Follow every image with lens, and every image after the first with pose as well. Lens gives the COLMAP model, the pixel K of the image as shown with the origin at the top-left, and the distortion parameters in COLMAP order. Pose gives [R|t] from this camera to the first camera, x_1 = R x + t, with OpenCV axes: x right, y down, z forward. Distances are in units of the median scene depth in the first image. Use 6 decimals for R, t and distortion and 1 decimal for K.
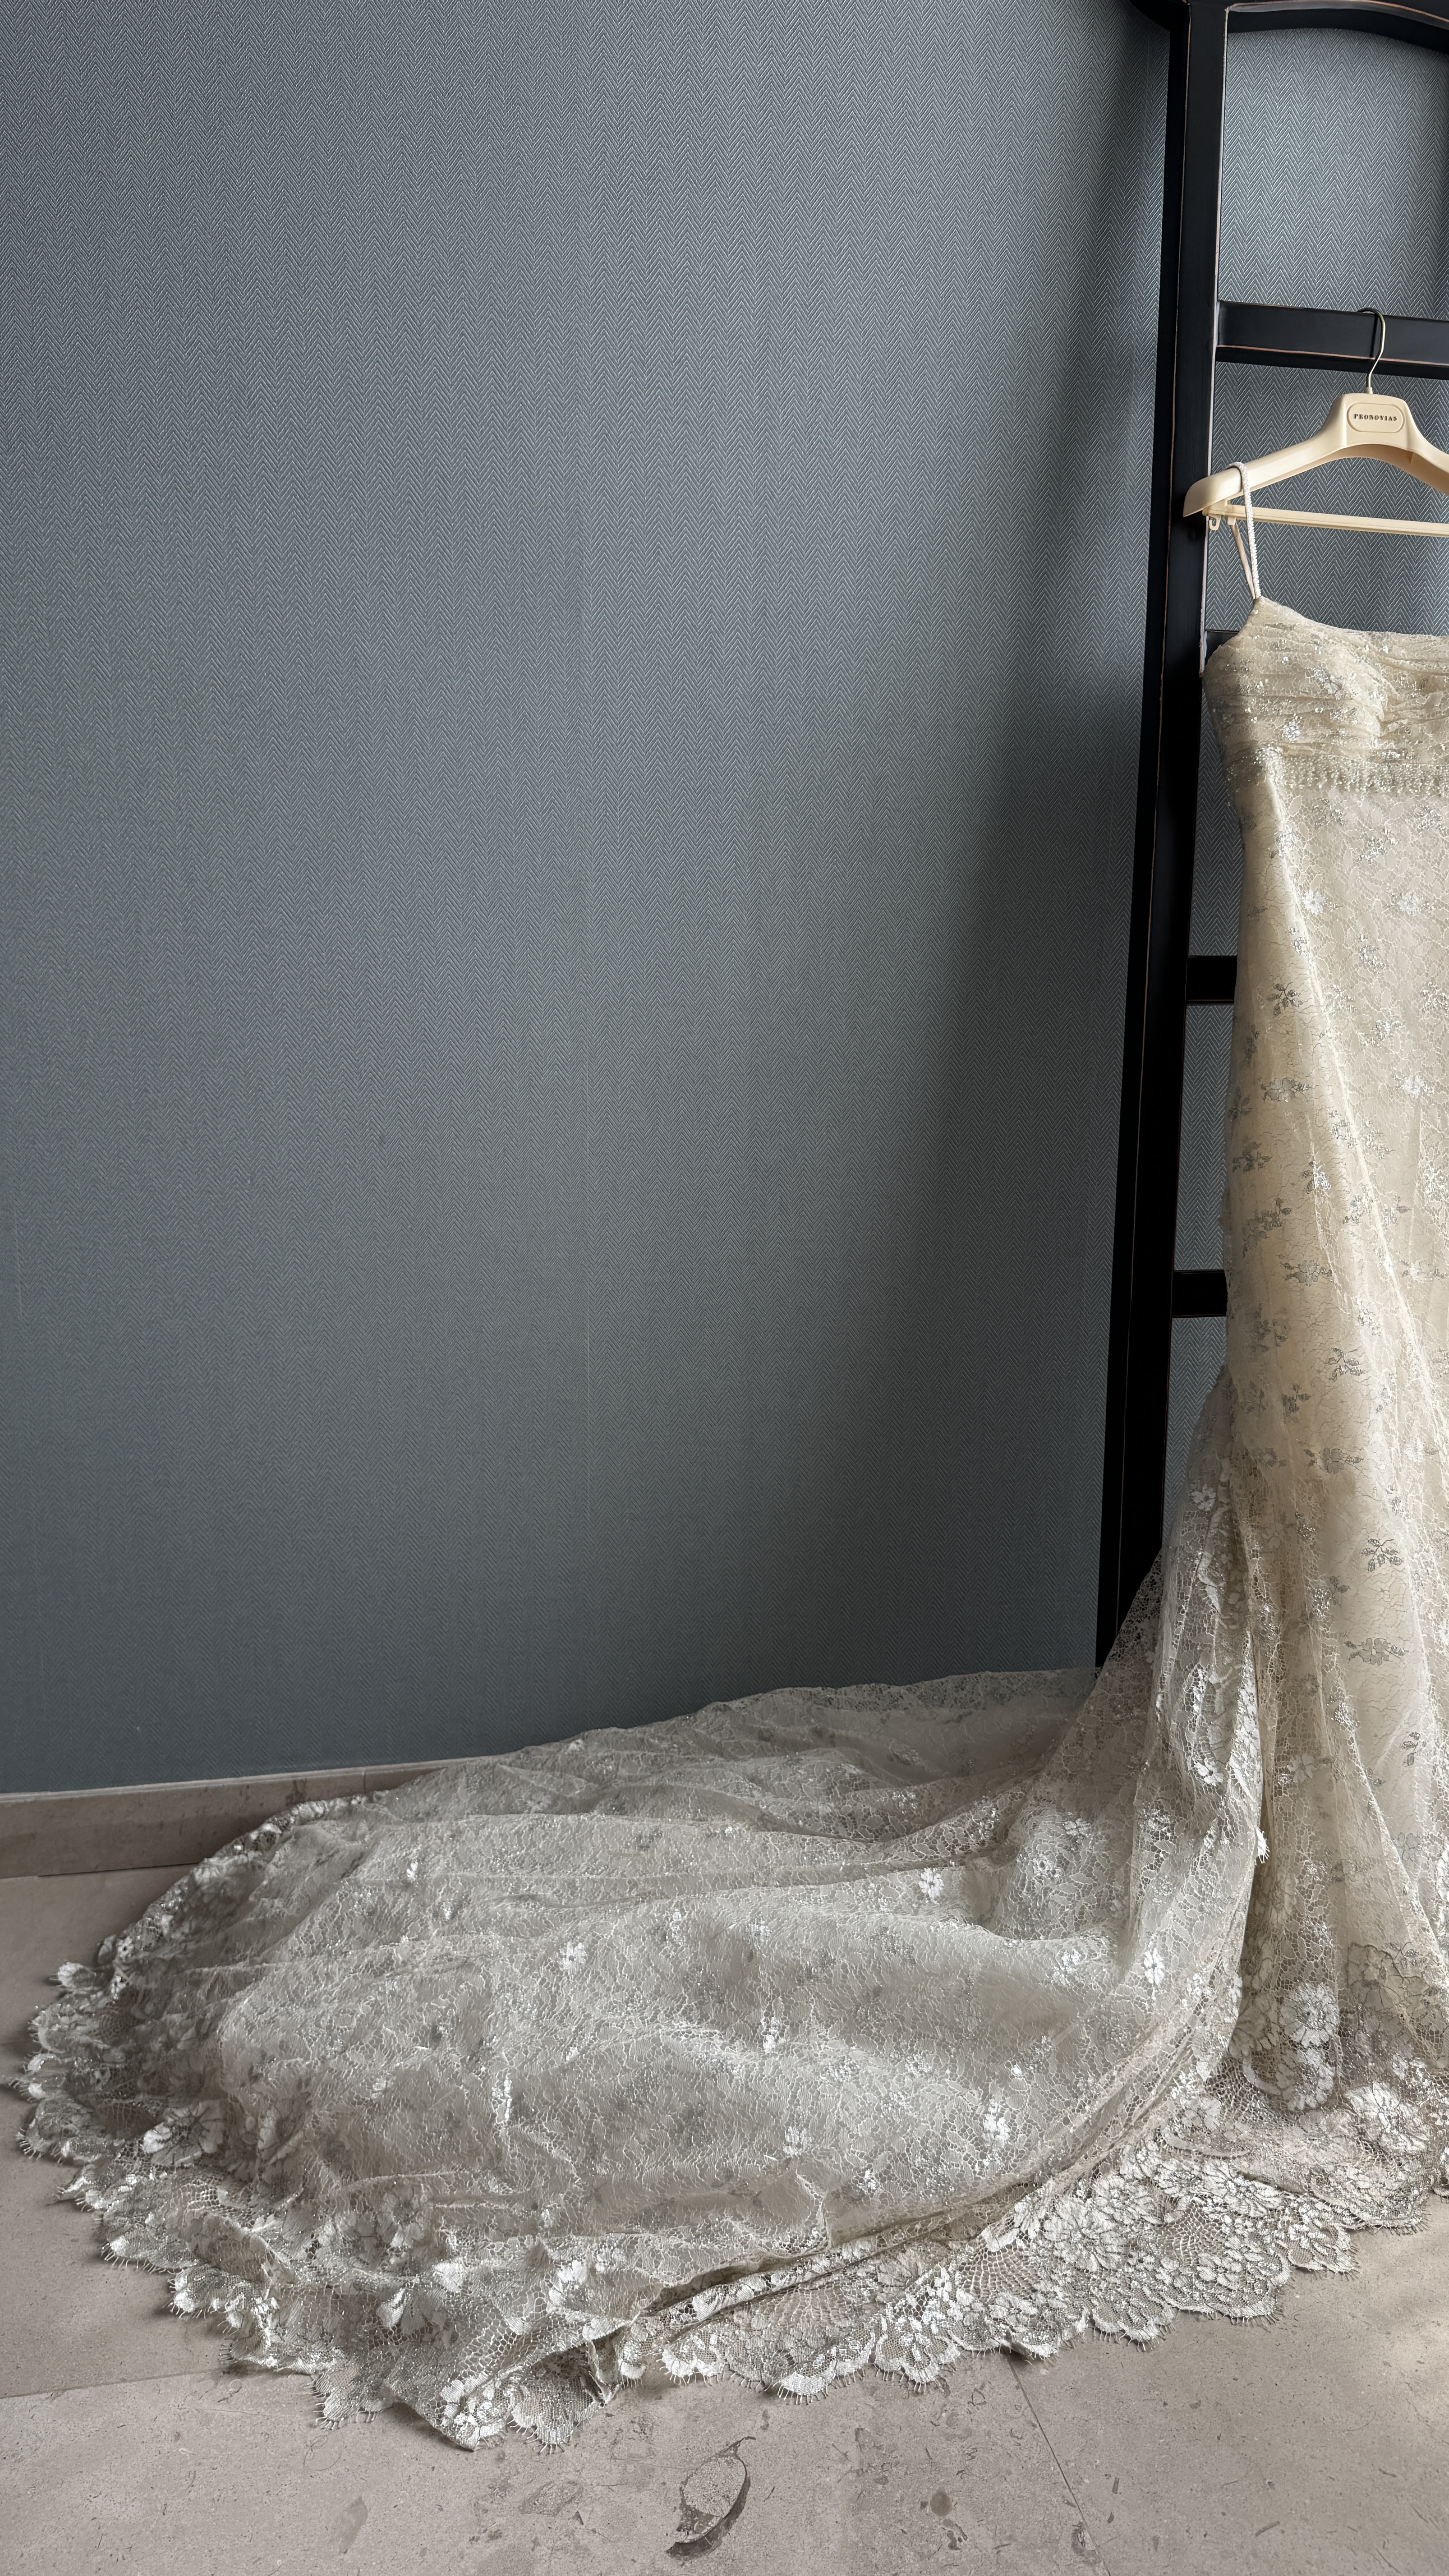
lens RADIAL K [[1808.4, 0, 675.0], [0, 1808.4, 1271.9], [0, 0, 1]] dist [0.037567, -0.064890]
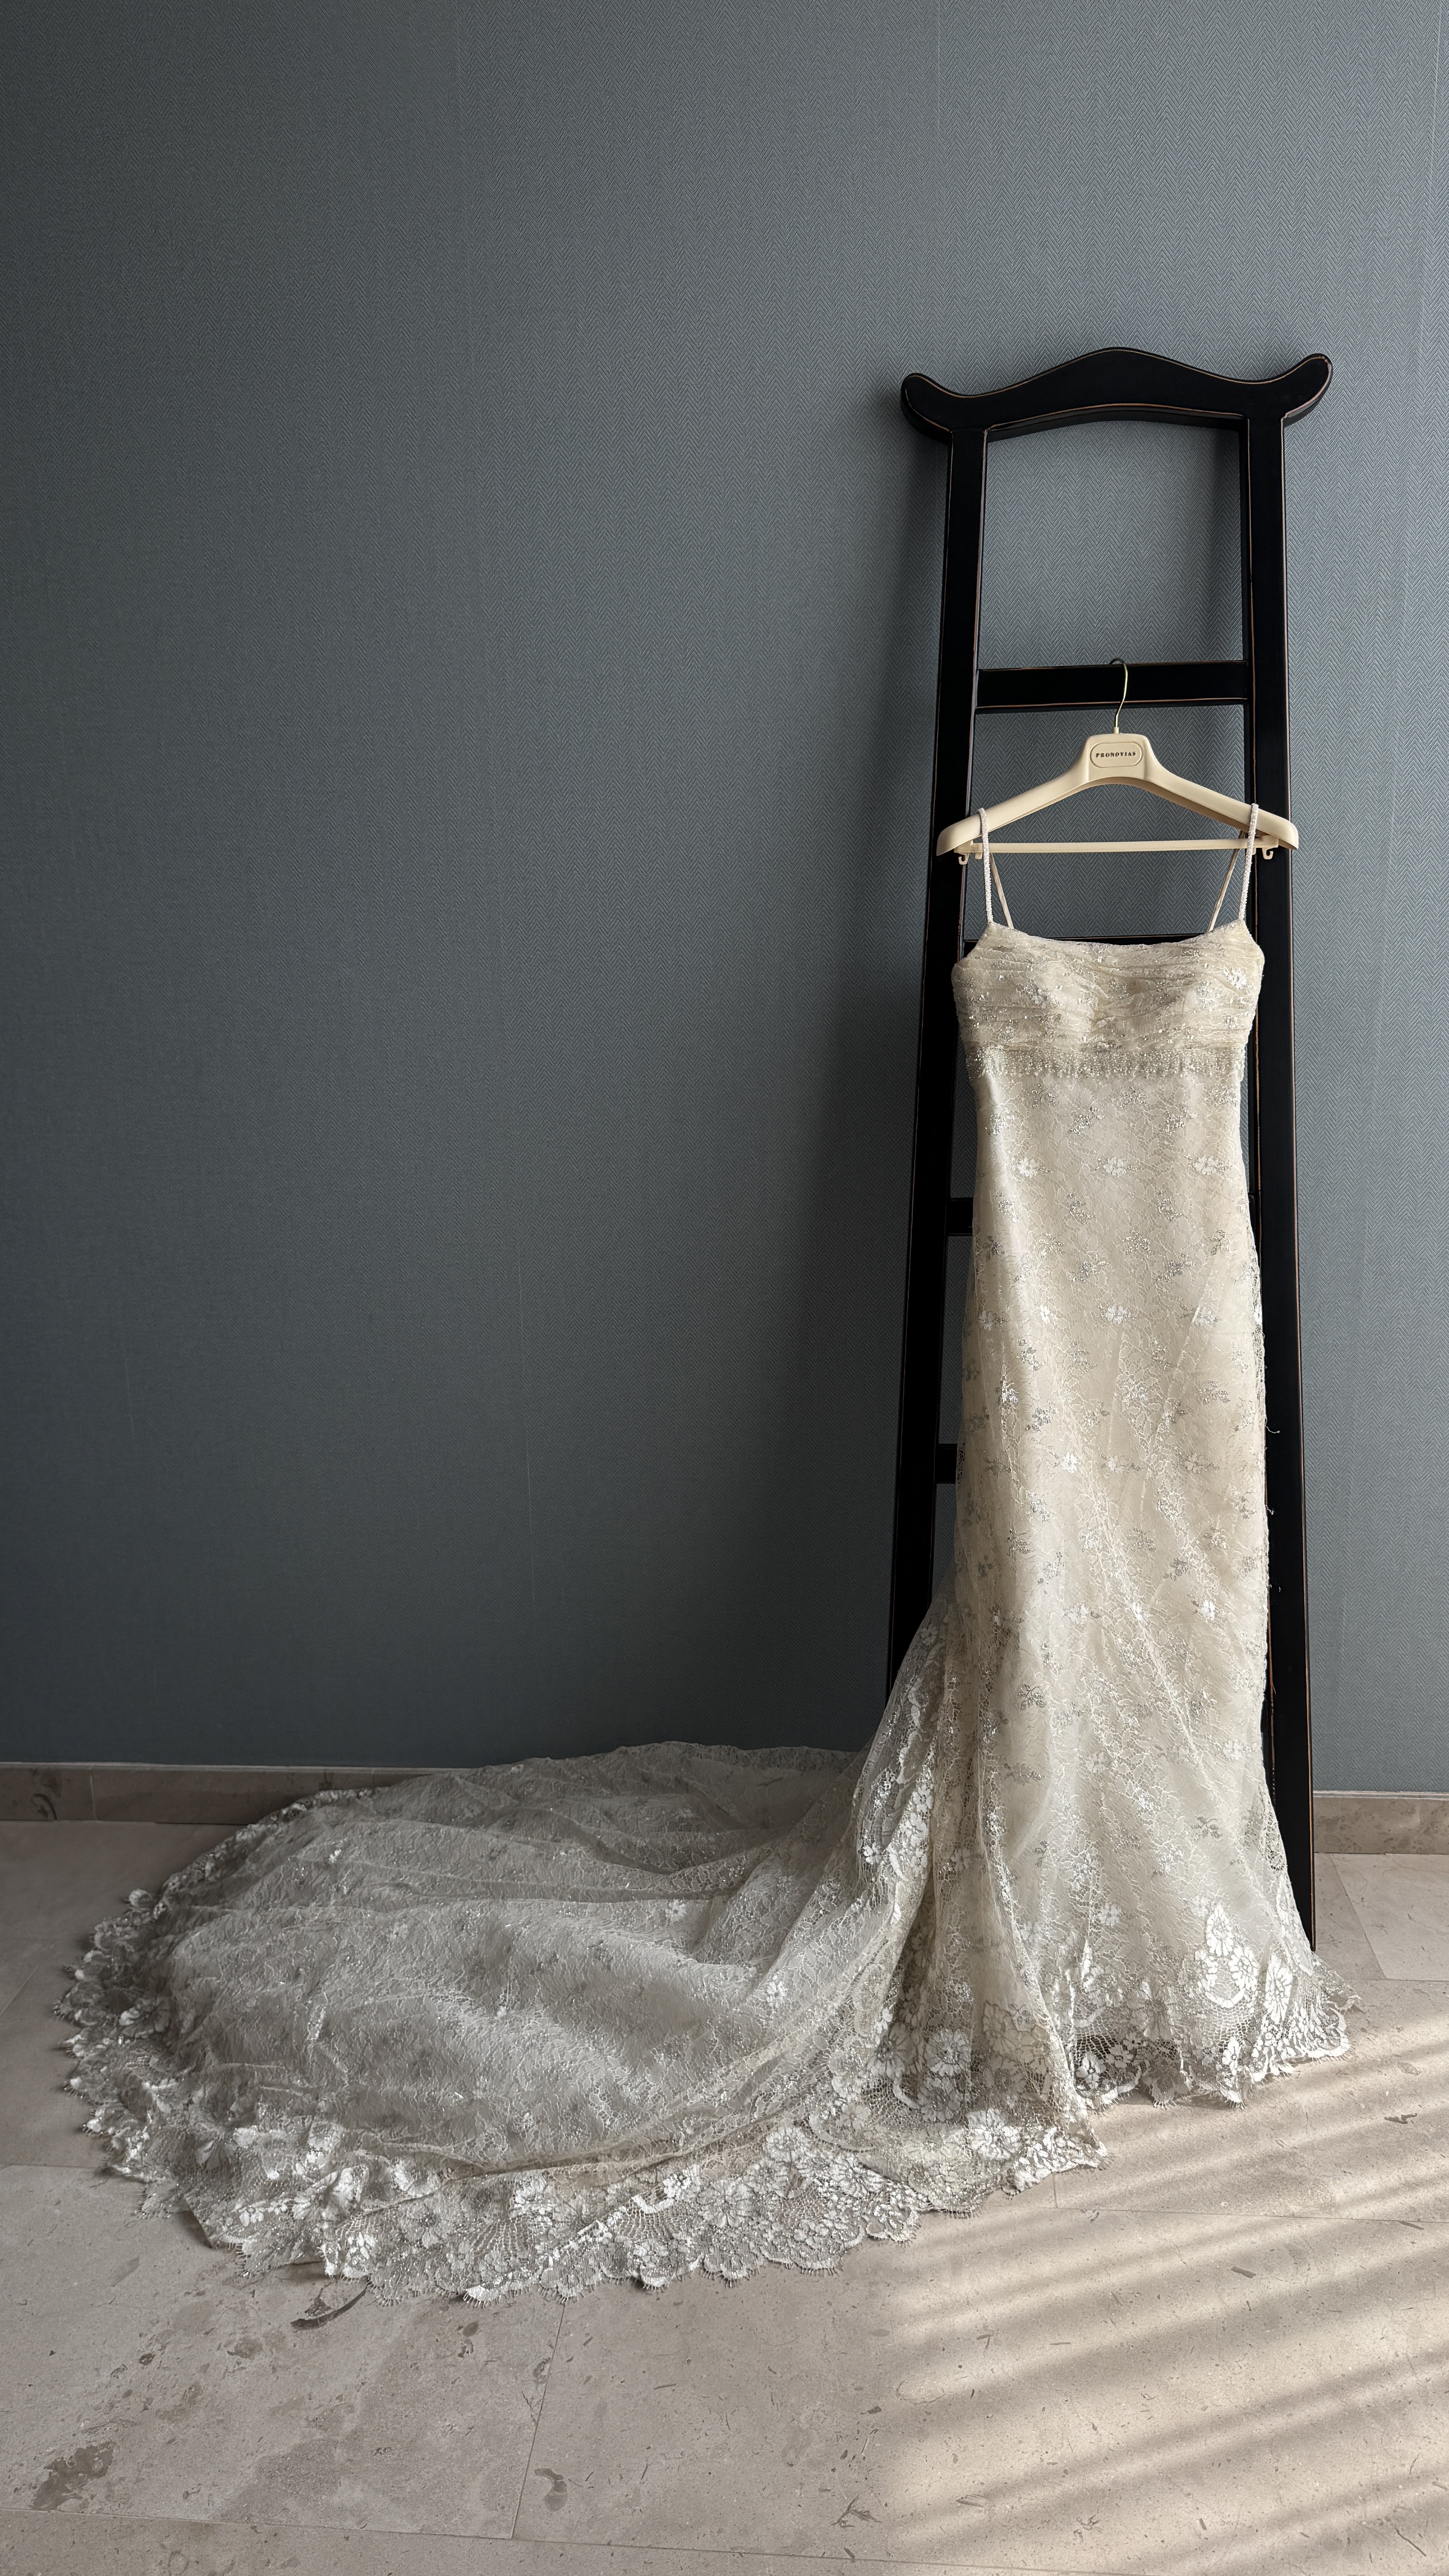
lens RADIAL K [[1808.4, 0, 699.1], [0, 1808.4, 1234.9], [0, 0, 1]] dist [0.037567, -0.064890]
pose [[0.959407, 0.022227, -0.281148, 0.490142], [-0.015315, 0.999525, 0.026759, -0.187701], [0.281609, -0.021367, 0.959291, -0.257940]]
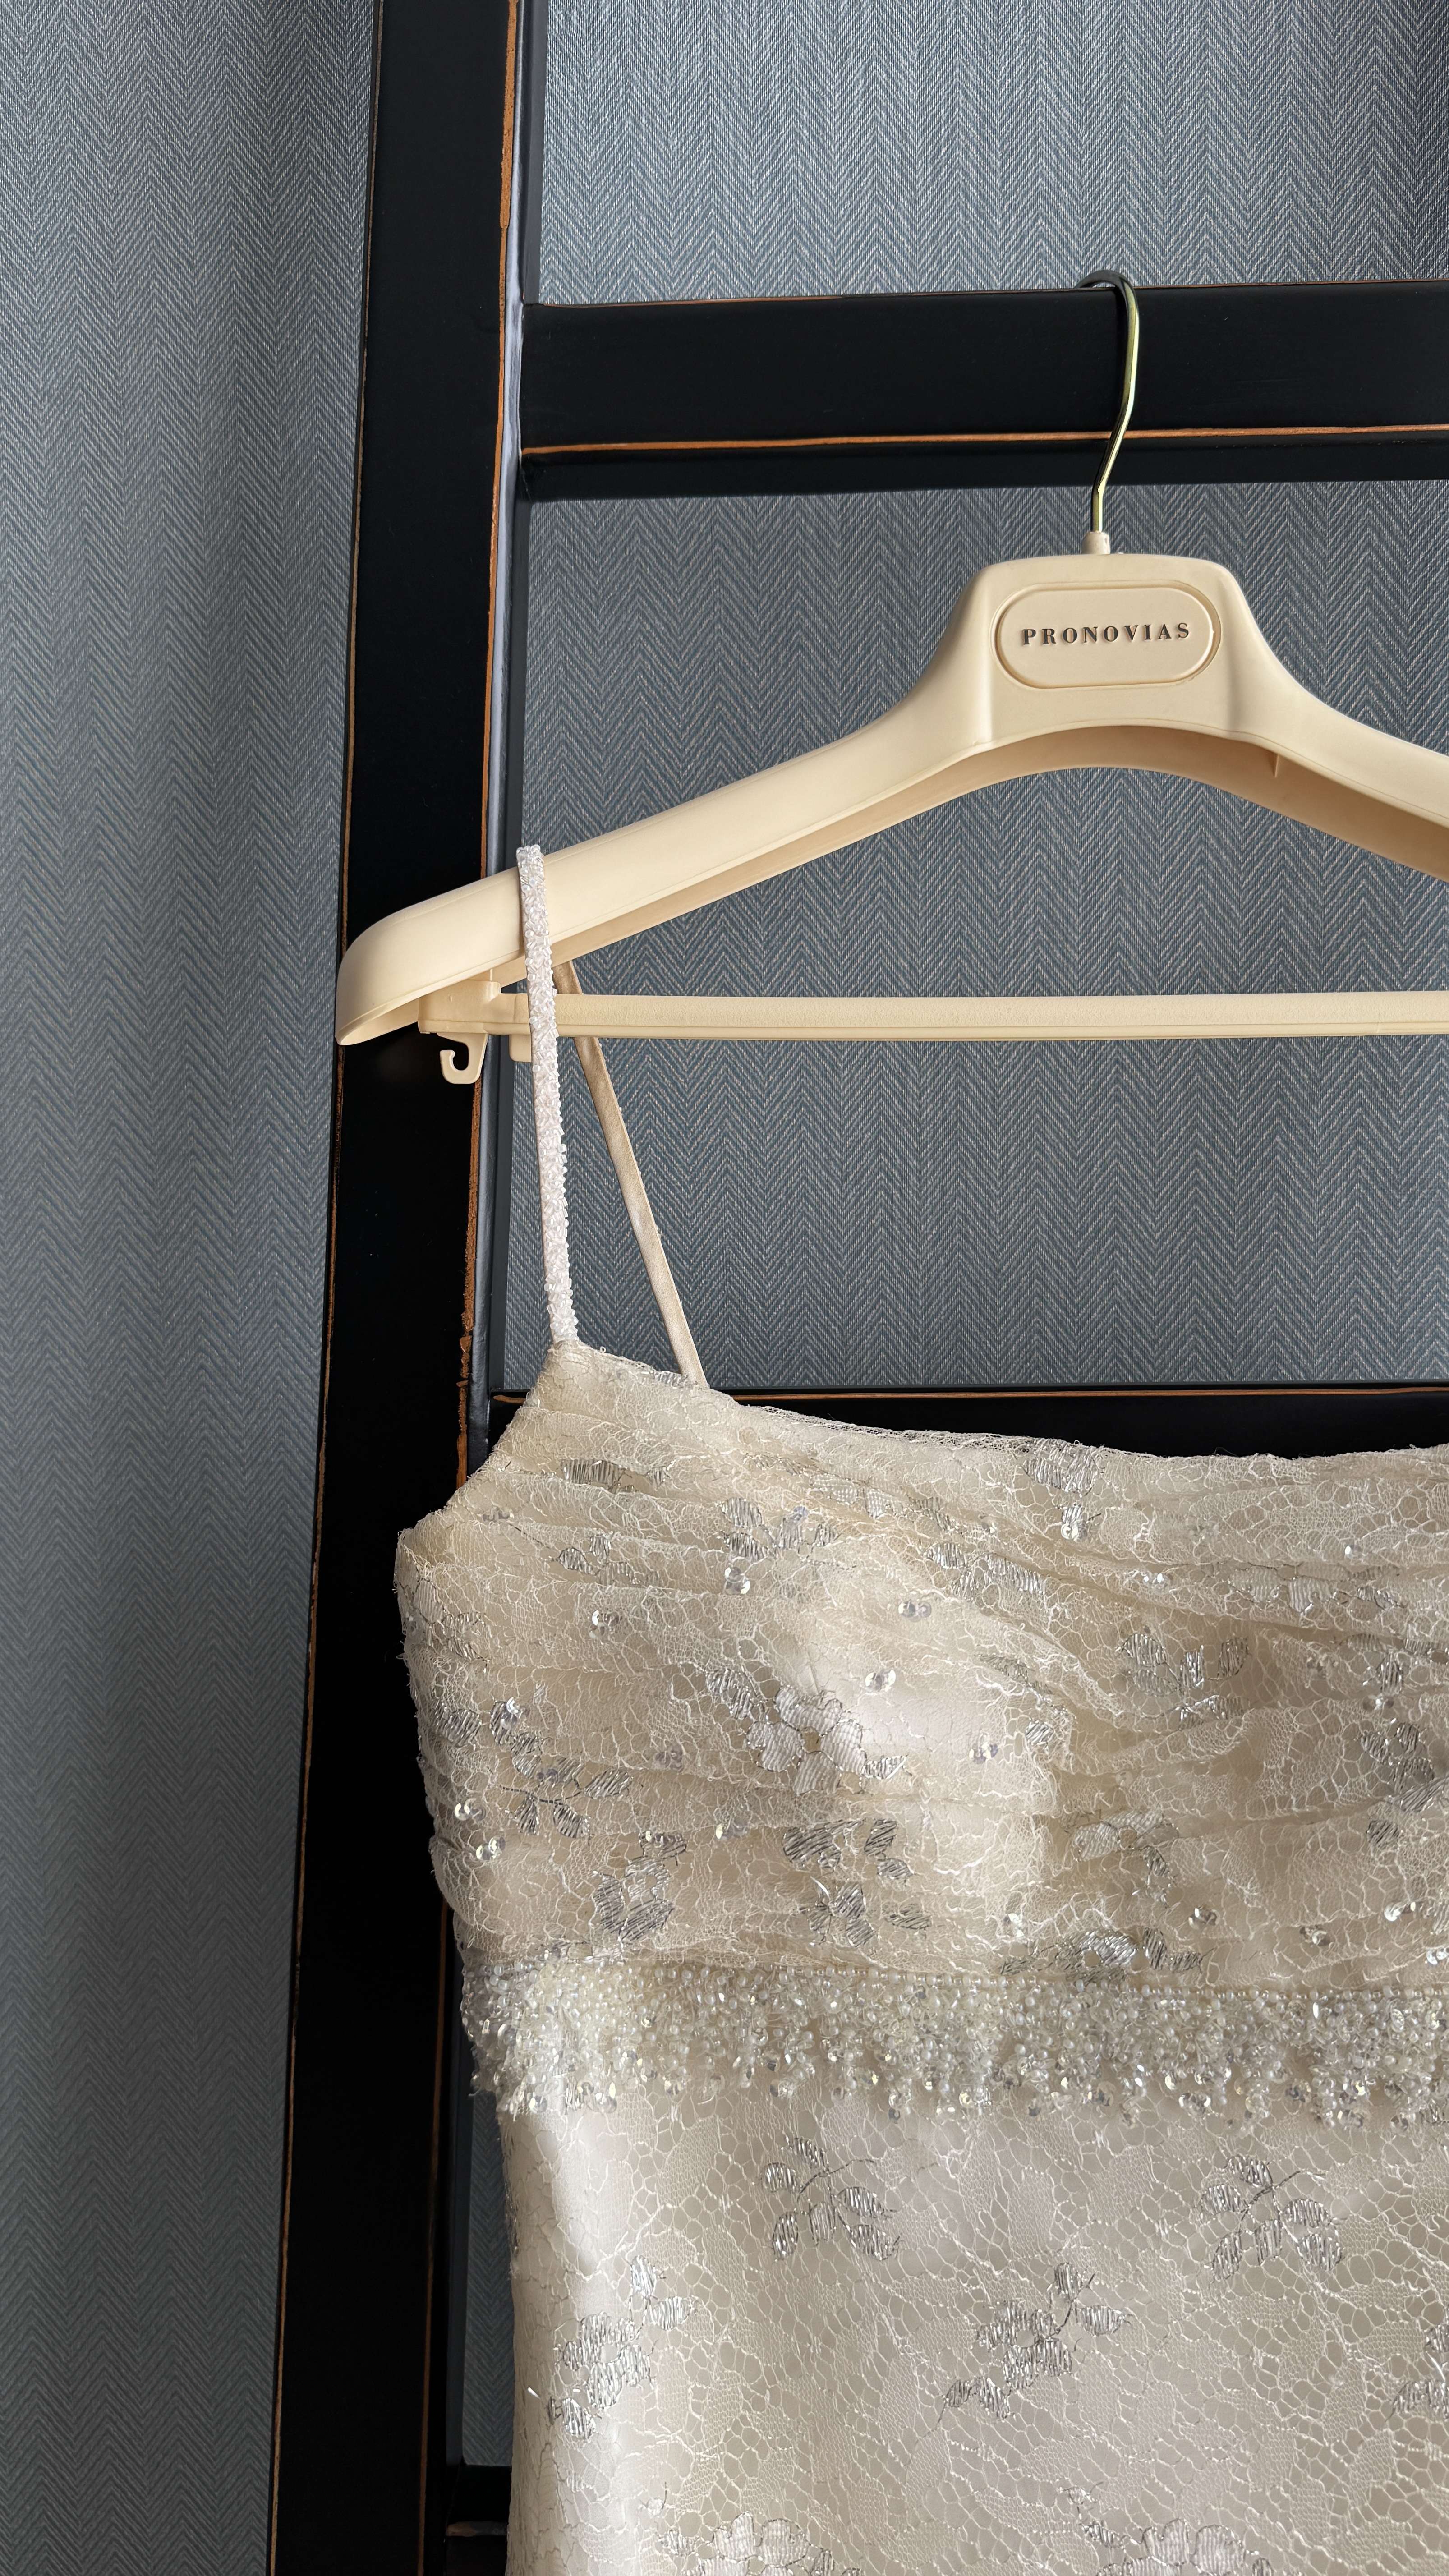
lens RADIAL K [[1808.4, 0, 710.9], [0, 1808.4, 1301.1], [0, 0, 1]] dist [0.037567, -0.064890]
pose [[0.976054, -0.012229, -0.217185, 0.405376], [-0.006968, 0.996149, -0.087405, -0.358308], [0.217417, 0.086825, 0.972210, 0.756079]]
